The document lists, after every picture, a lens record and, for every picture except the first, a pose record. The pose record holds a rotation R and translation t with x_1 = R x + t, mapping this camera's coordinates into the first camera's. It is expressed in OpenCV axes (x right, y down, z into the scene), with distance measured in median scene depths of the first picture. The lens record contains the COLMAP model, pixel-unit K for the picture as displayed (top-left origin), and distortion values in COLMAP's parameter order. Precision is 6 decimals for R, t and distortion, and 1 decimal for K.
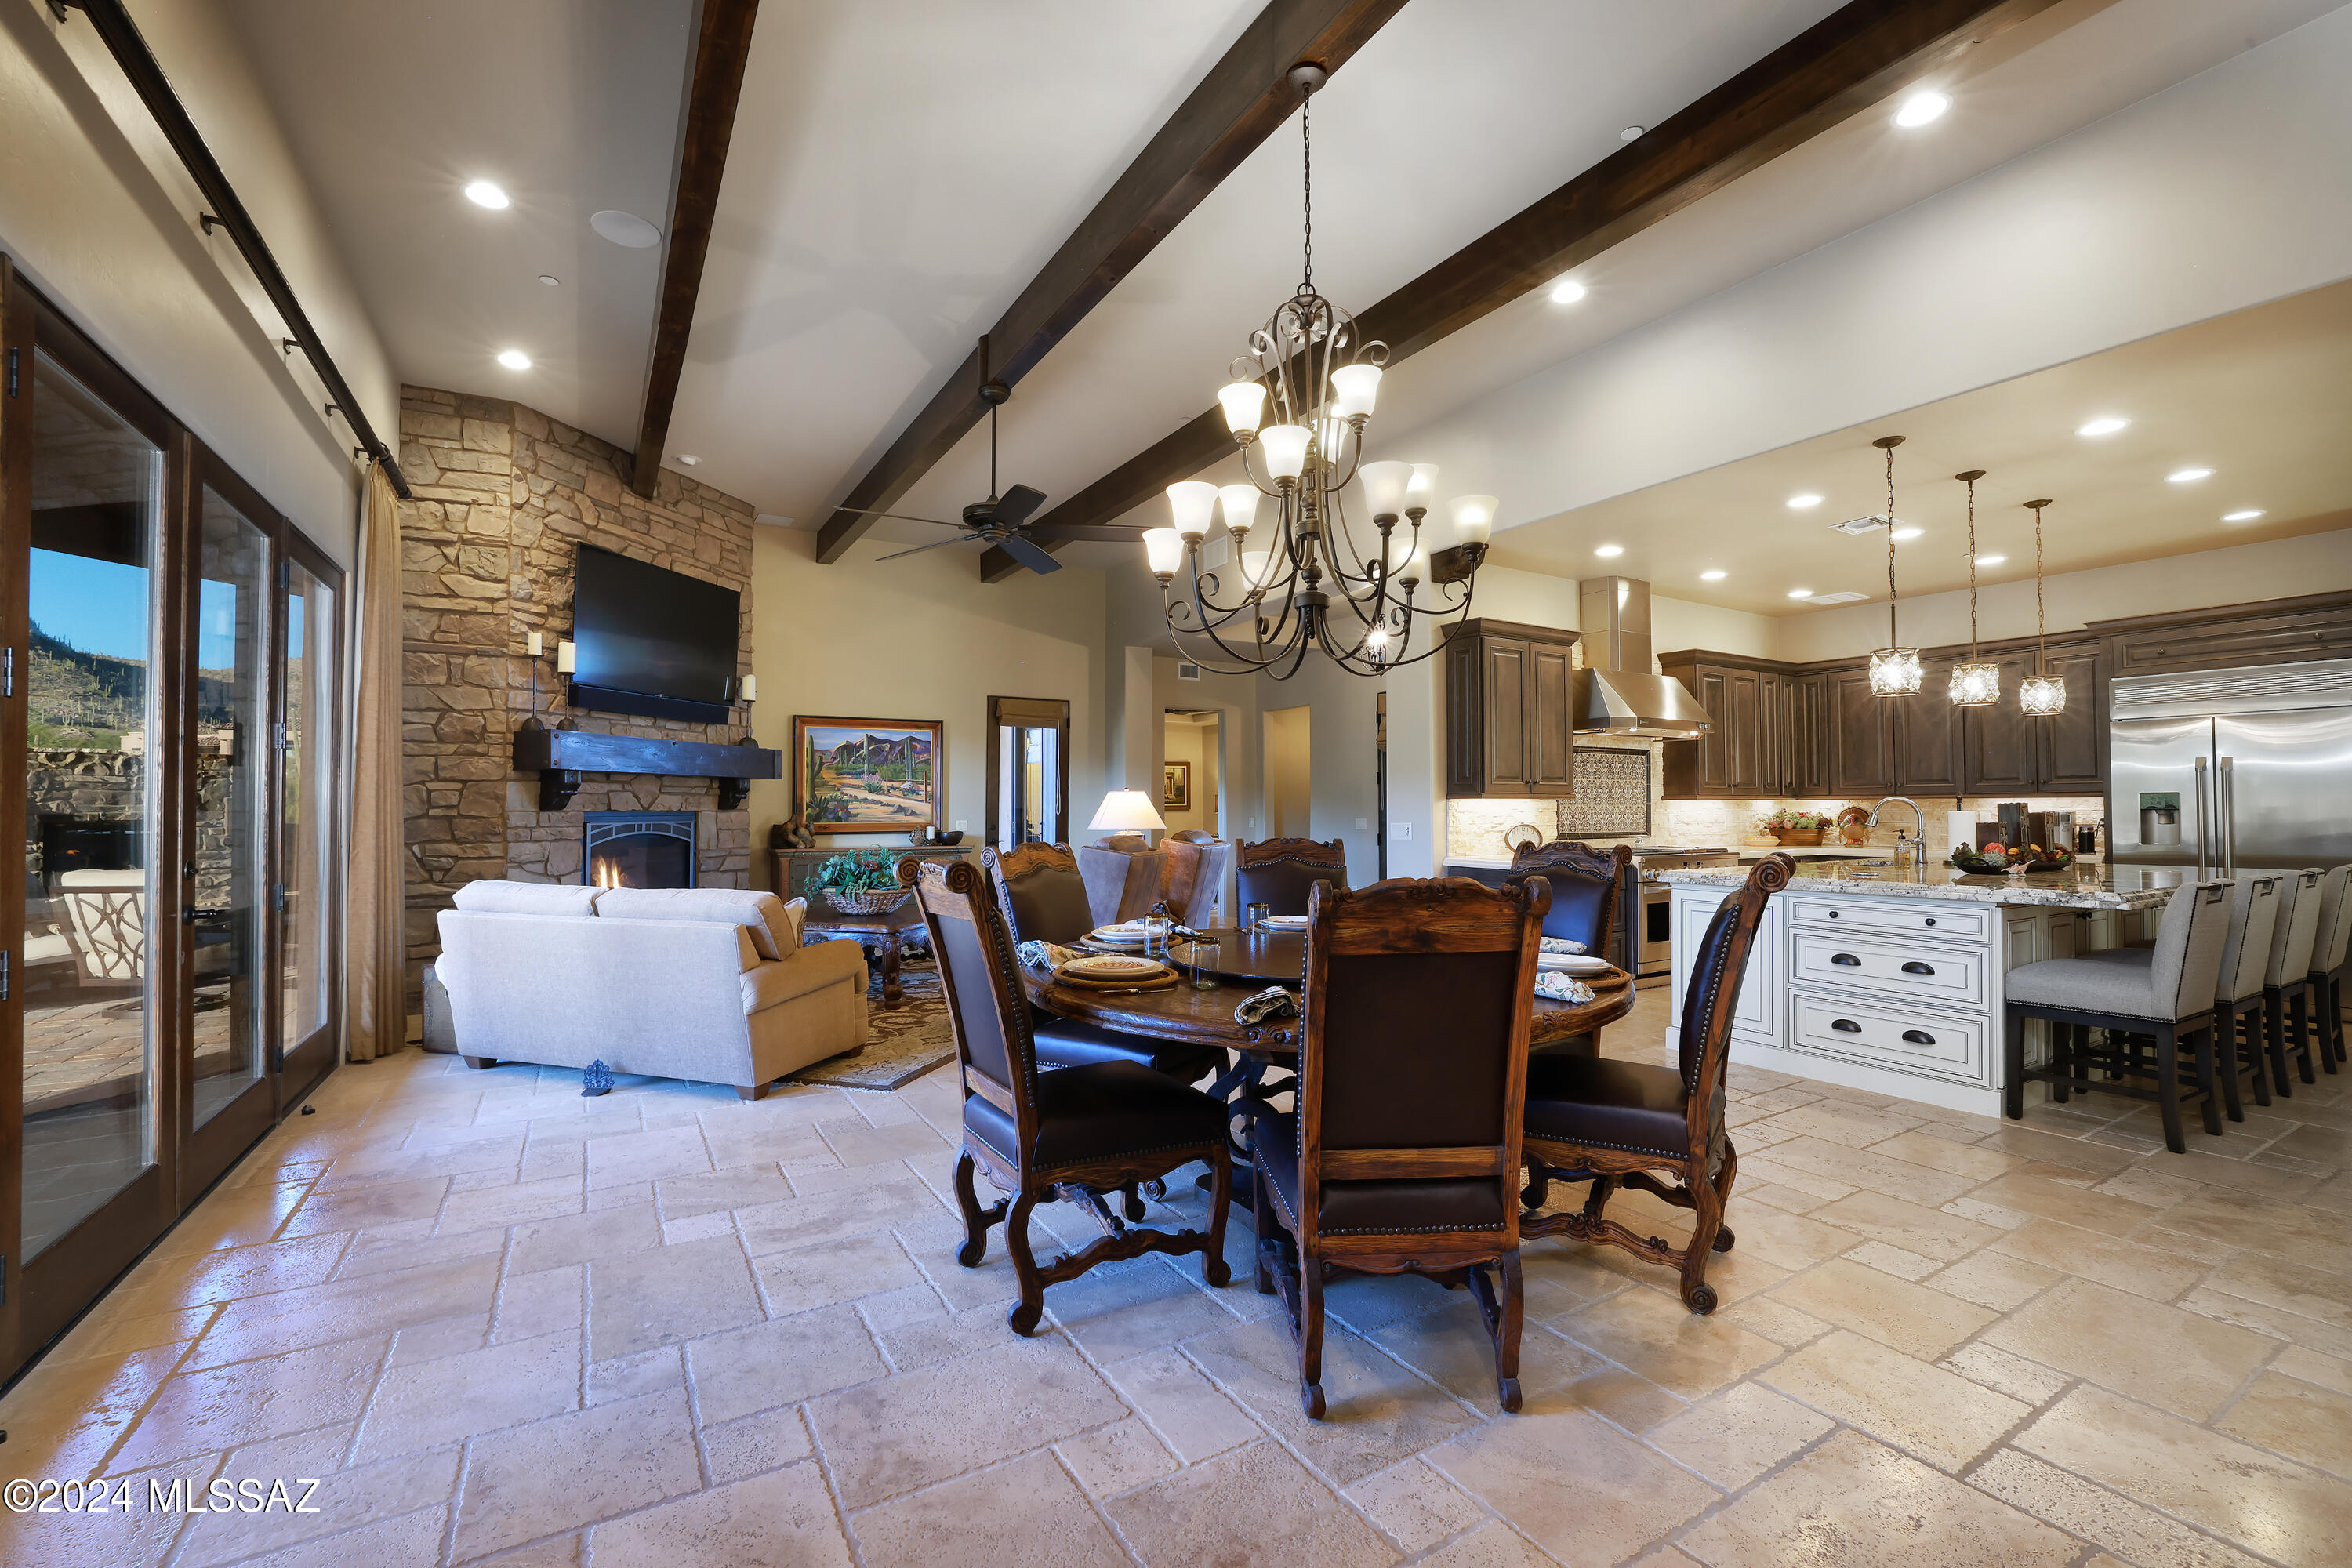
lens RADIAL K [[1013.1, 0, 1194.7], [0, 1013.1, 786.4], [0, 0, 1]] dist [-0.025955, 0.007773]
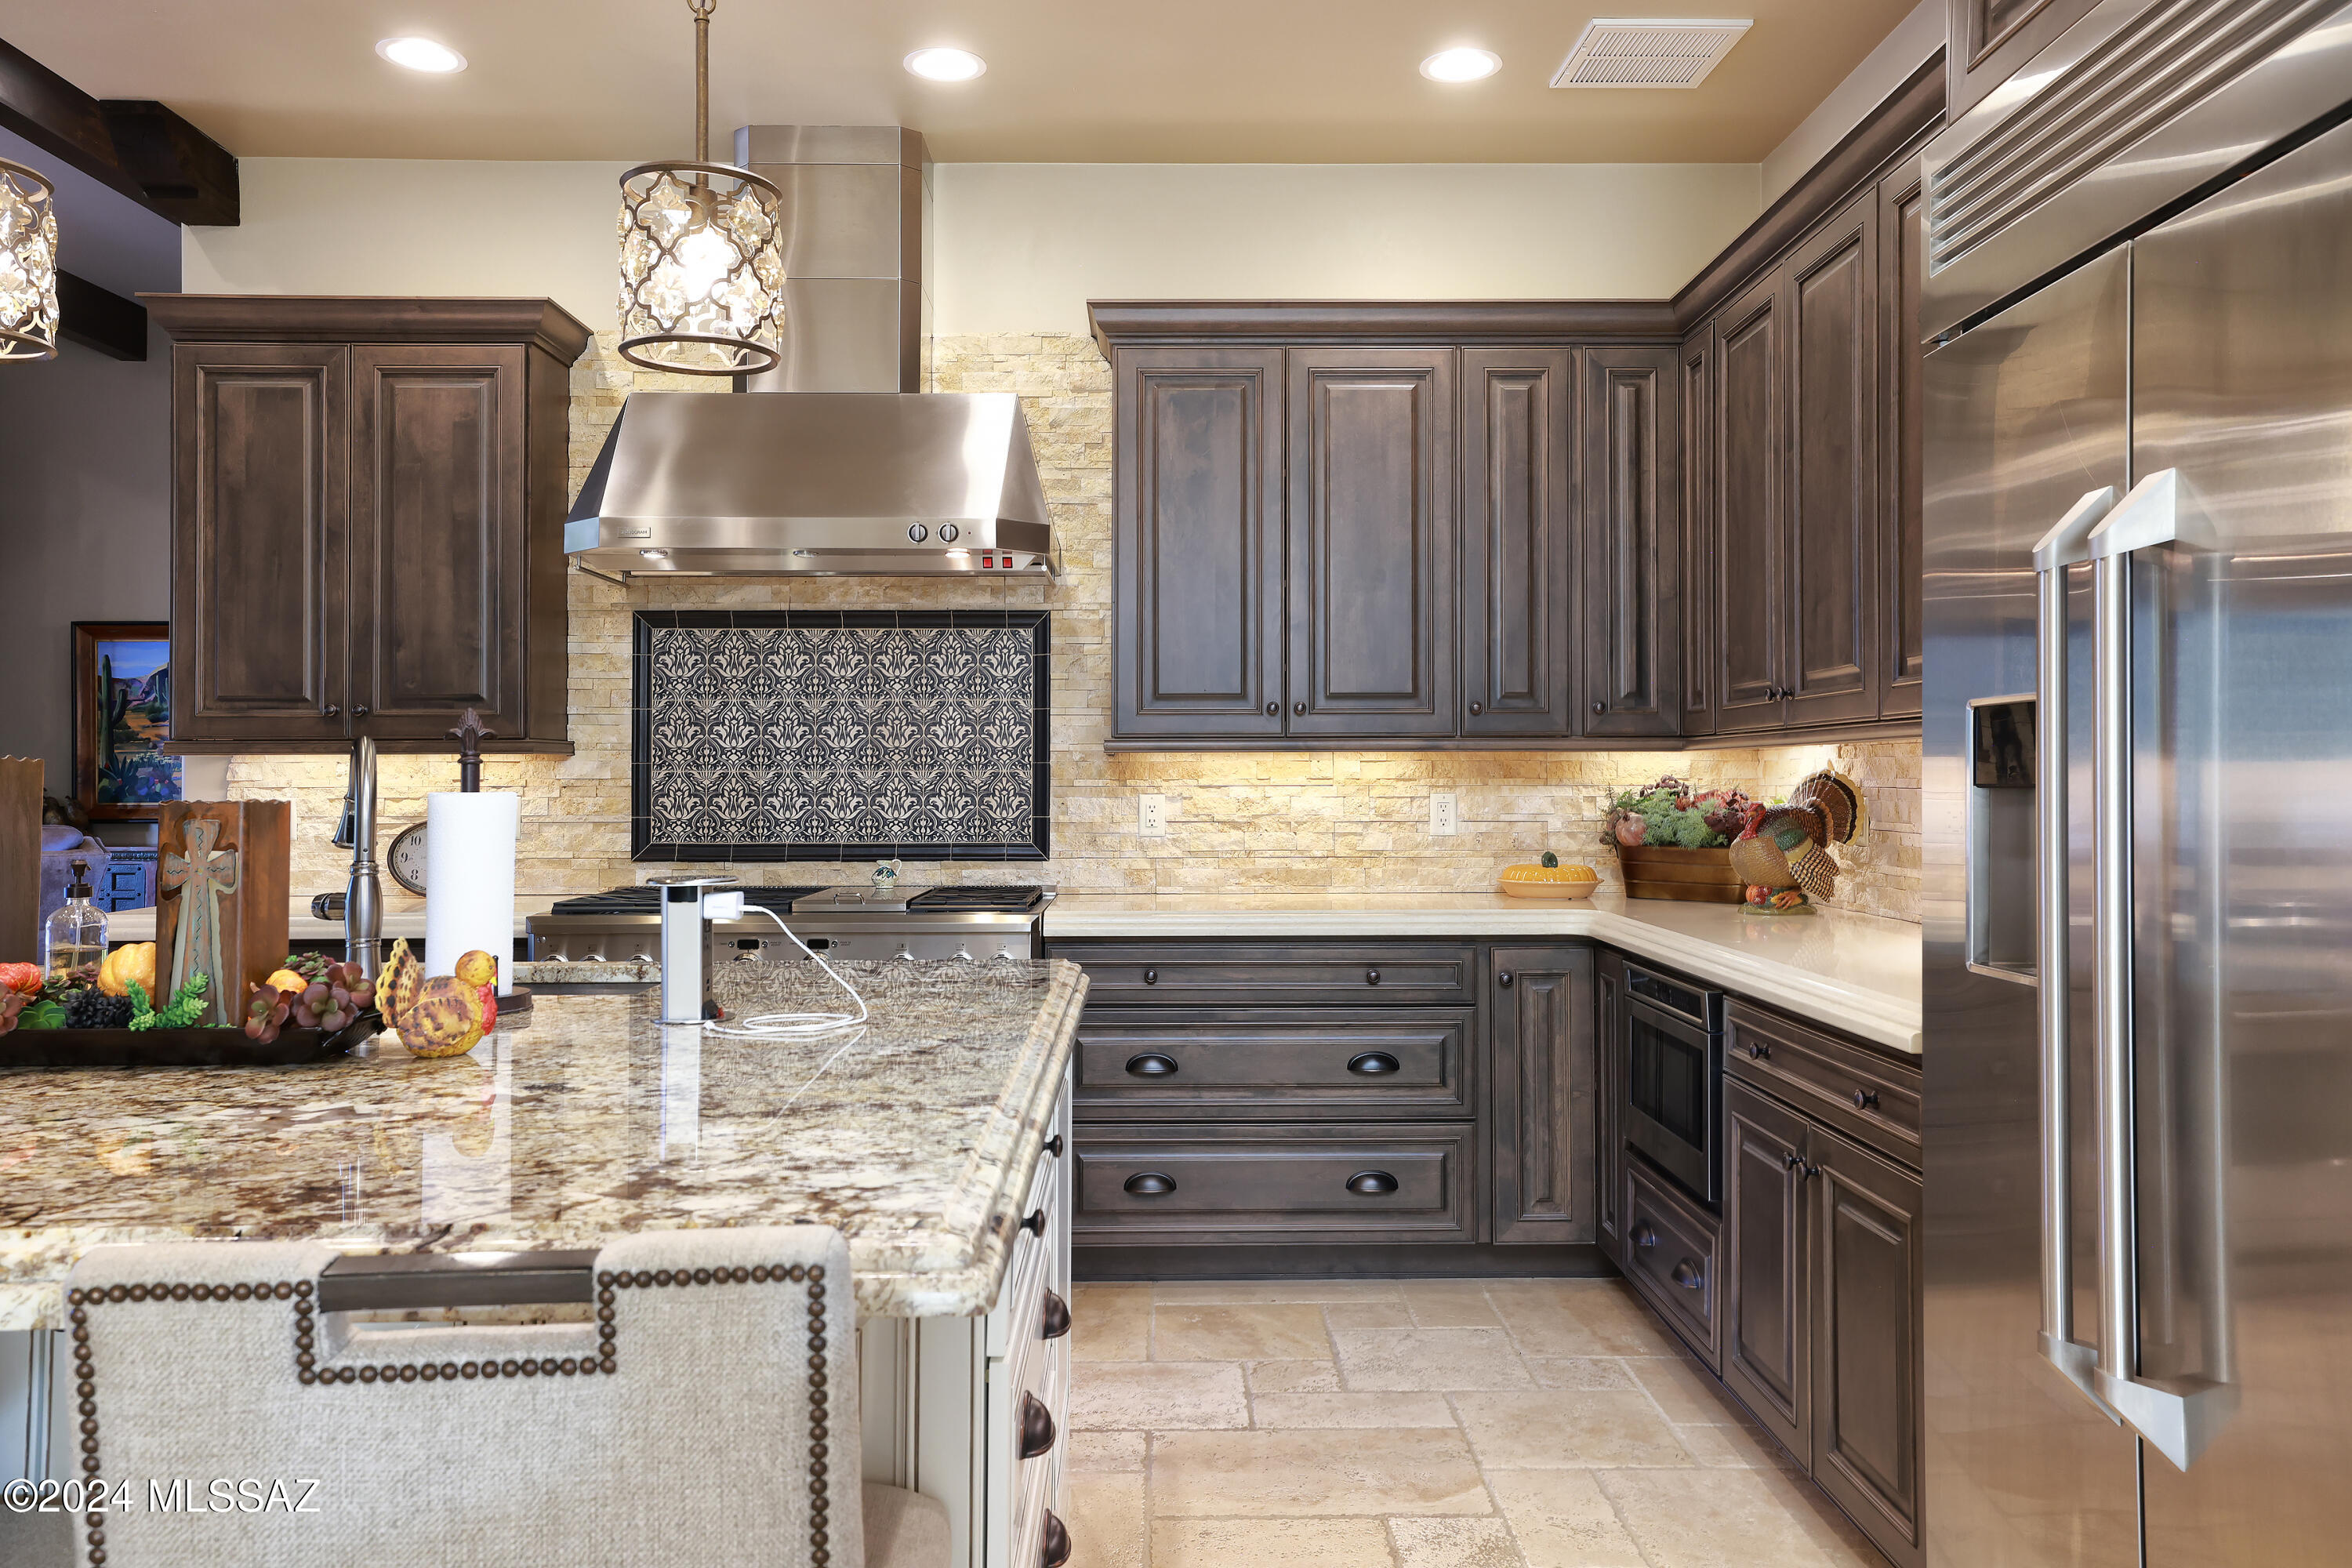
lens RADIAL K [[1745.1, 0, 1195.2], [0, 1745.1, 752.5], [0, 0, 1]] dist [0.048894, 0.002013]
pose [[0.856029, -0.008123, -0.516864, 0.915126], [0.012907, 0.999901, 0.005663, 0.011409], [0.516767, -0.011519, 0.856049, 0.573899]]
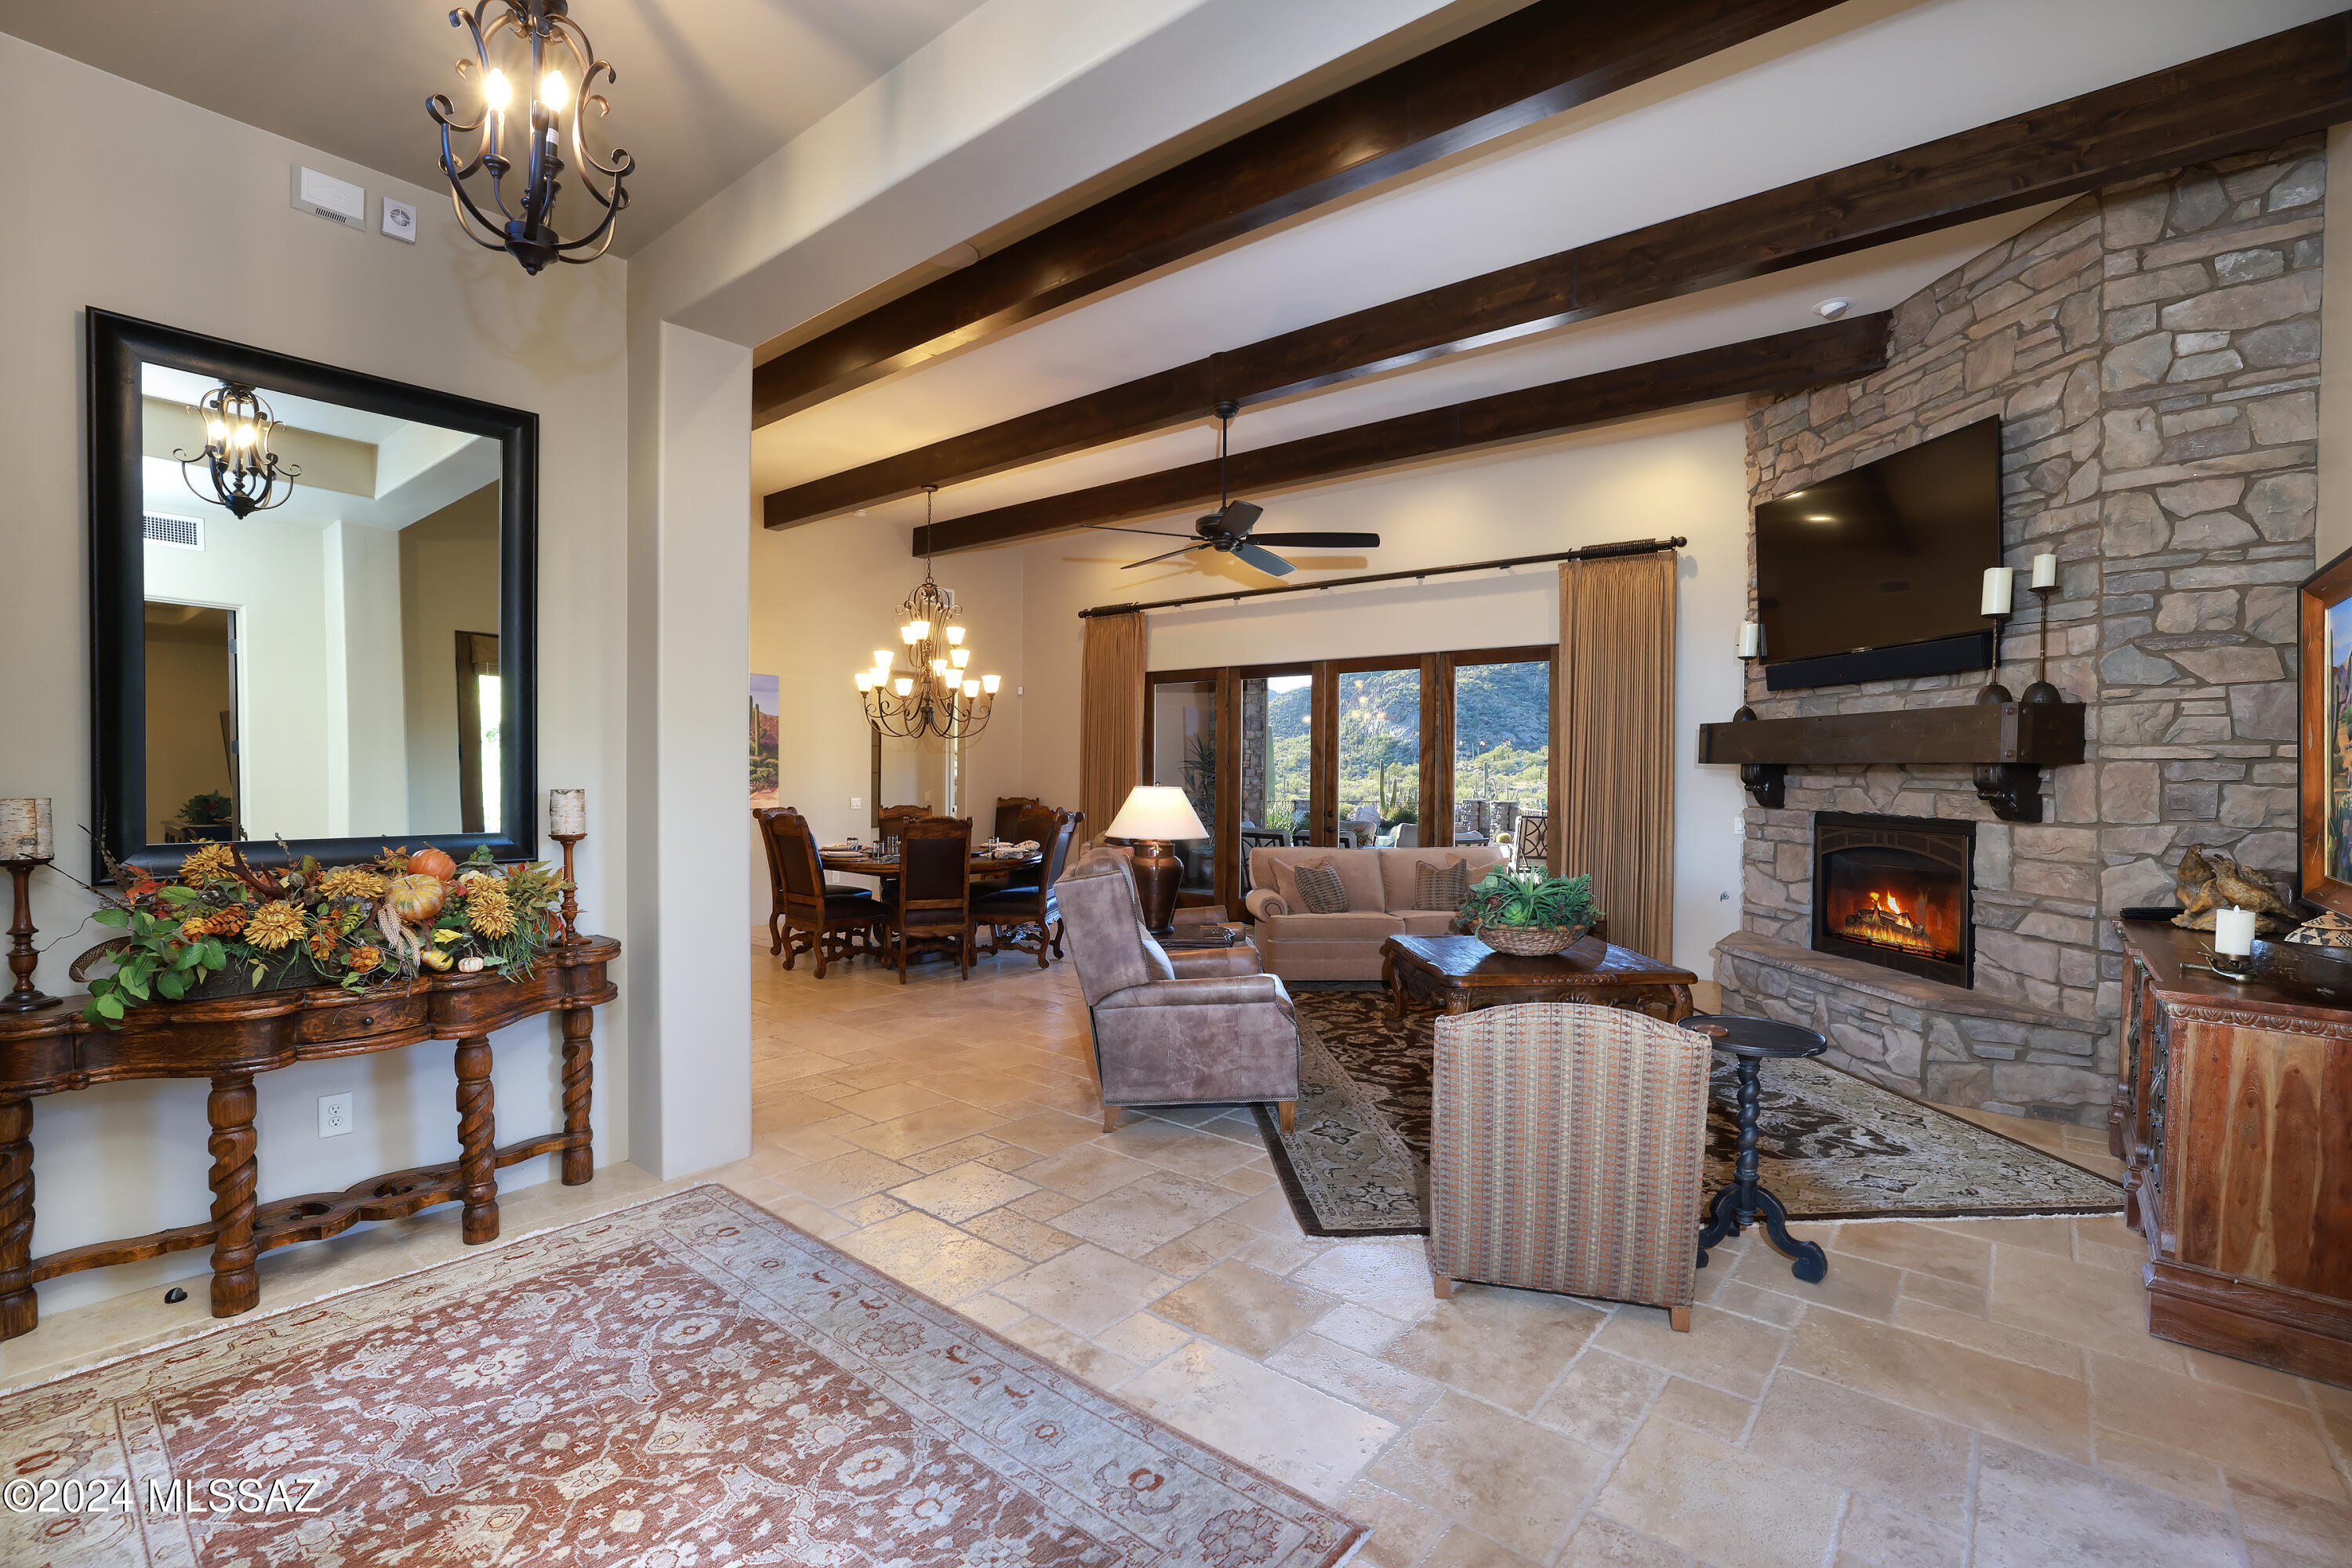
lens RADIAL K [[1044.3, 0, 1198.0], [0, 1044.3, 795.5], [0, 0, 1]] dist [-0.005547, -0.000255]
pose [[-0.945882, 0.005843, -0.324457, 0.146088], [0.004868, 0.999981, 0.003817, 0.005845], [0.324474, 0.002031, -0.945893, 1.585016]]
